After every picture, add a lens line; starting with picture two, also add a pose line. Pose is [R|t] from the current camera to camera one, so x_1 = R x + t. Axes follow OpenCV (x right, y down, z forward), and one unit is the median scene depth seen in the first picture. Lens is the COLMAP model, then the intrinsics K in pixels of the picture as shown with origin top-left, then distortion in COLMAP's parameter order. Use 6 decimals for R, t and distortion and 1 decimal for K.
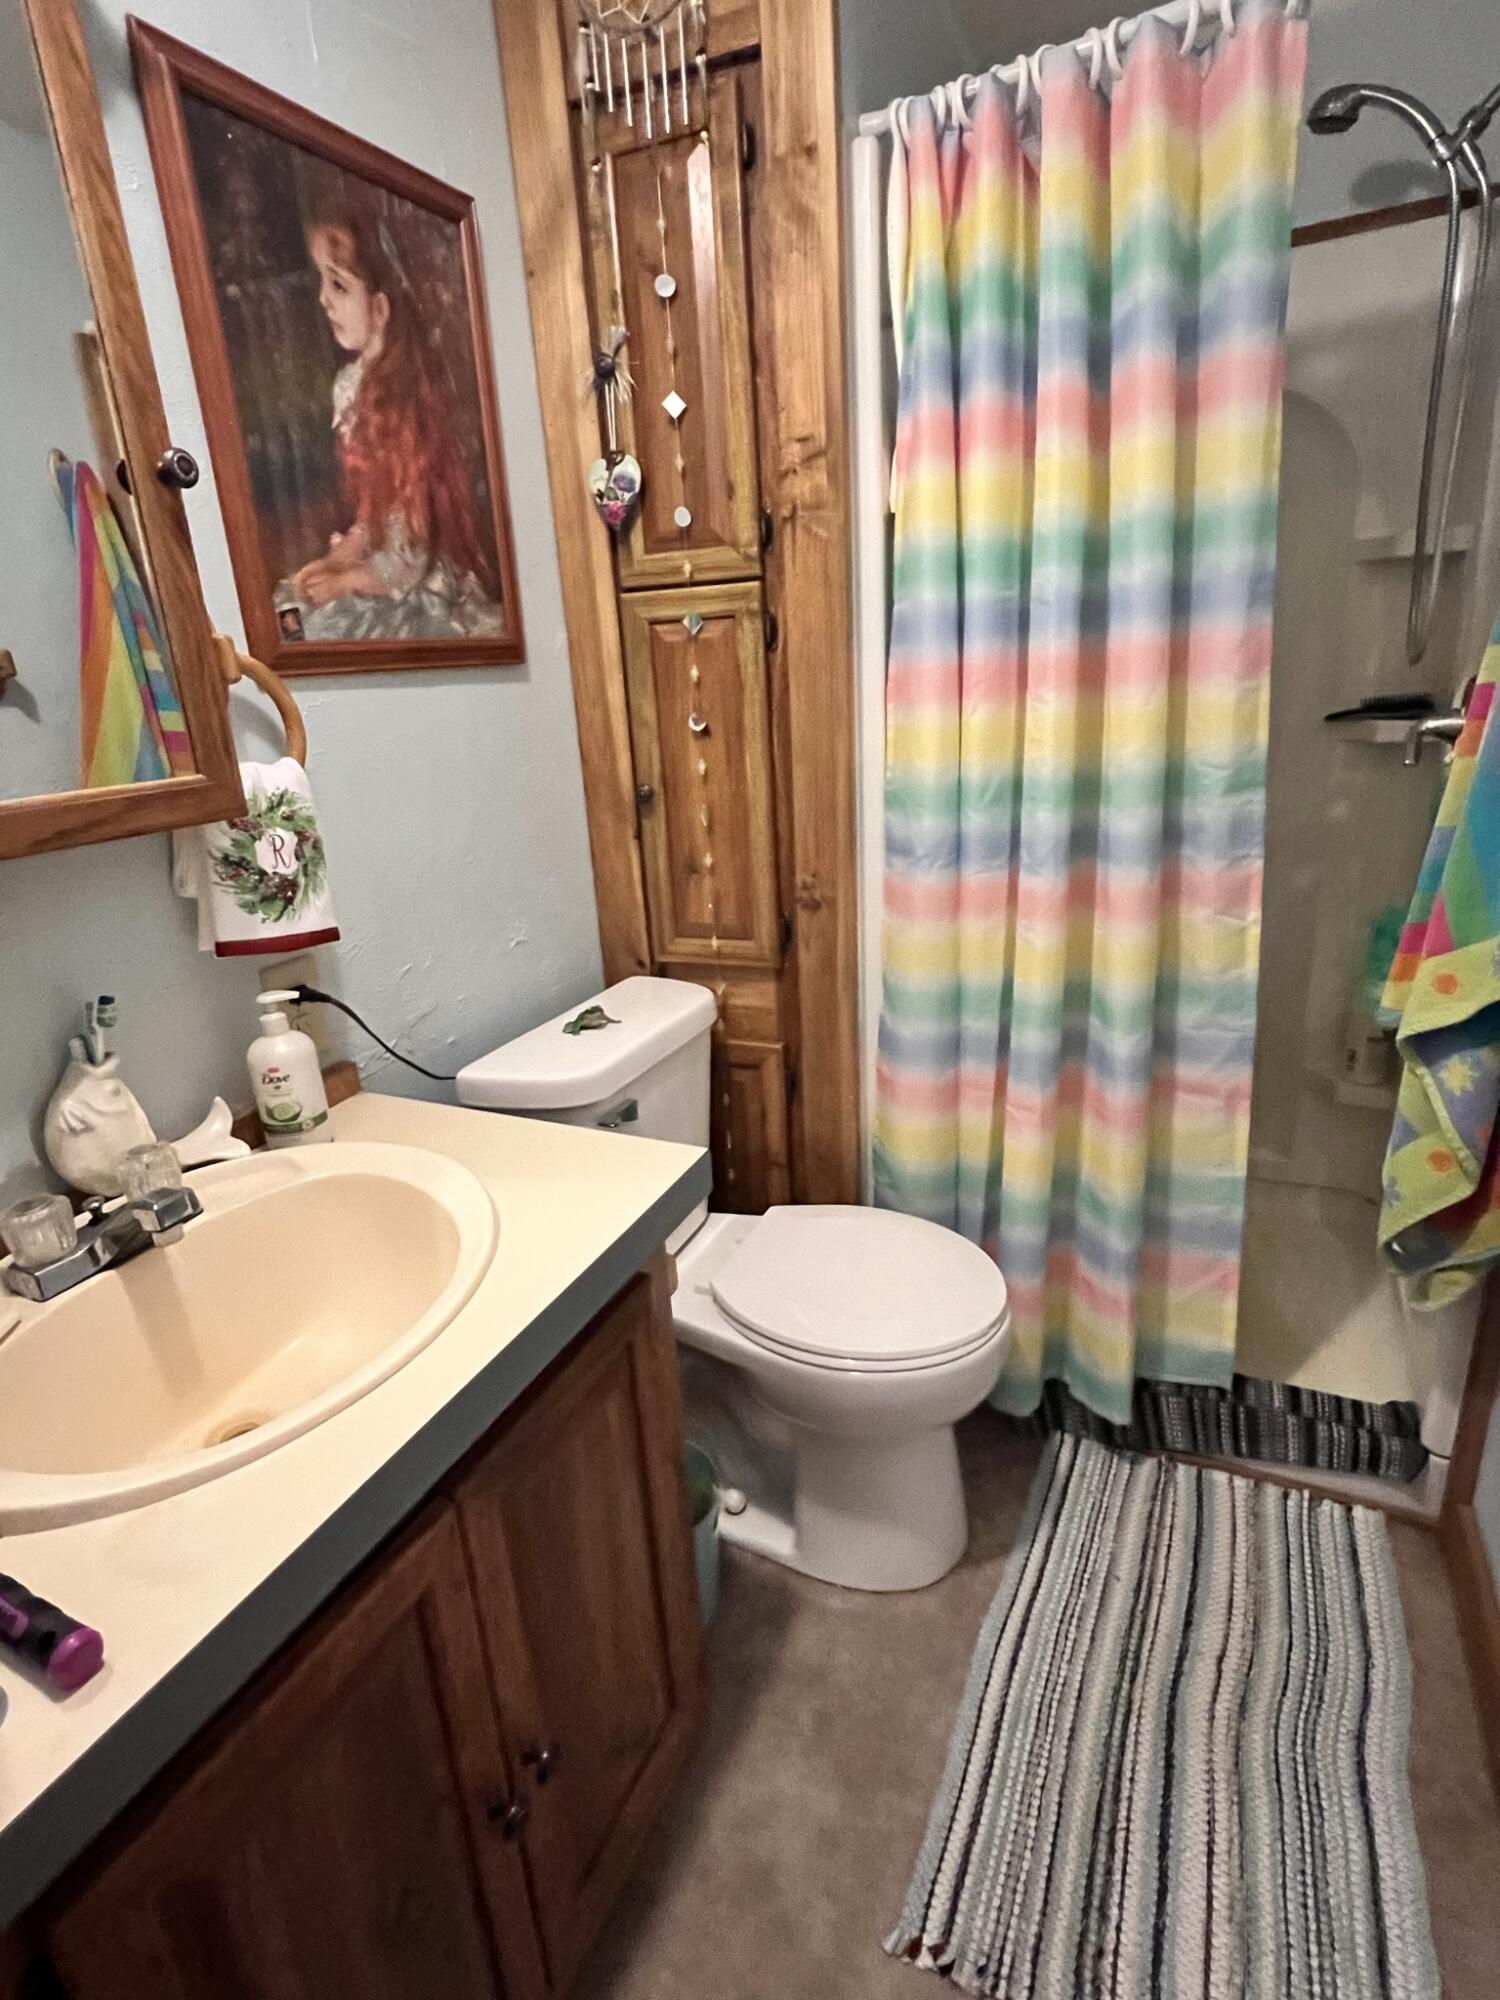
lens RADIAL K [[1012.6, 0, 747.1], [0, 1012.6, 995.0], [0, 0, 1]] dist [-0.006441, 0.002234]
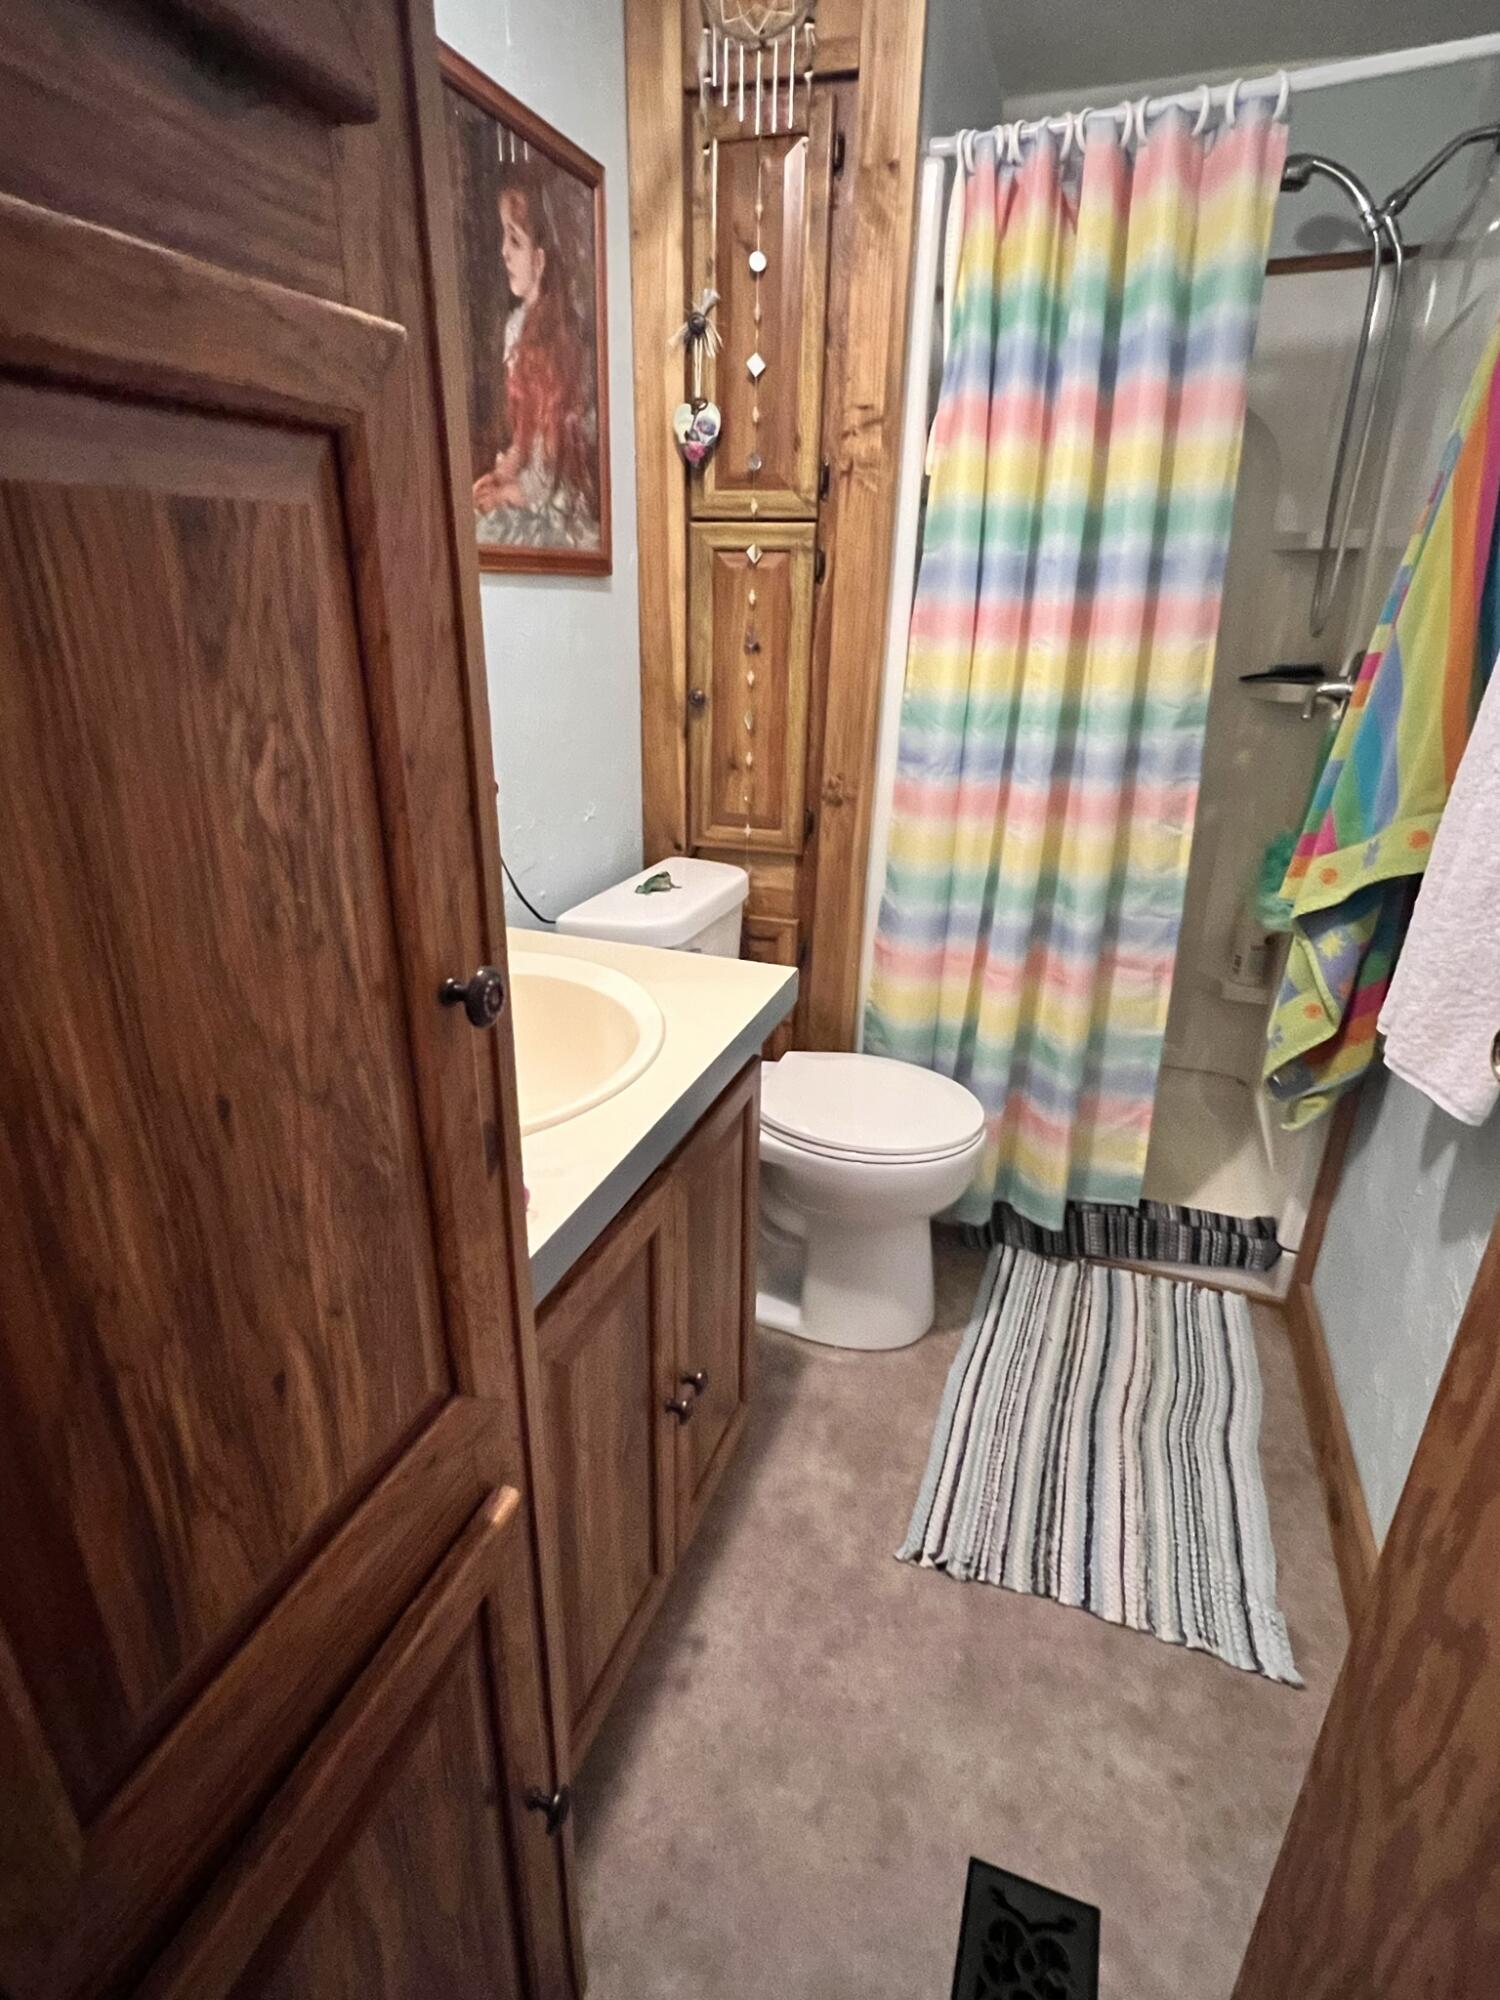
lens RADIAL K [[1012.6, 0, 747.1], [0, 1012.6, 995.0], [0, 0, 1]] dist [-0.006441, 0.002234]
pose [[0.992749, 0.039547, 0.113512, -0.190335], [-0.046032, 0.997420, 0.055089, 0.089898], [-0.111041, -0.059915, 0.992008, -0.221546]]
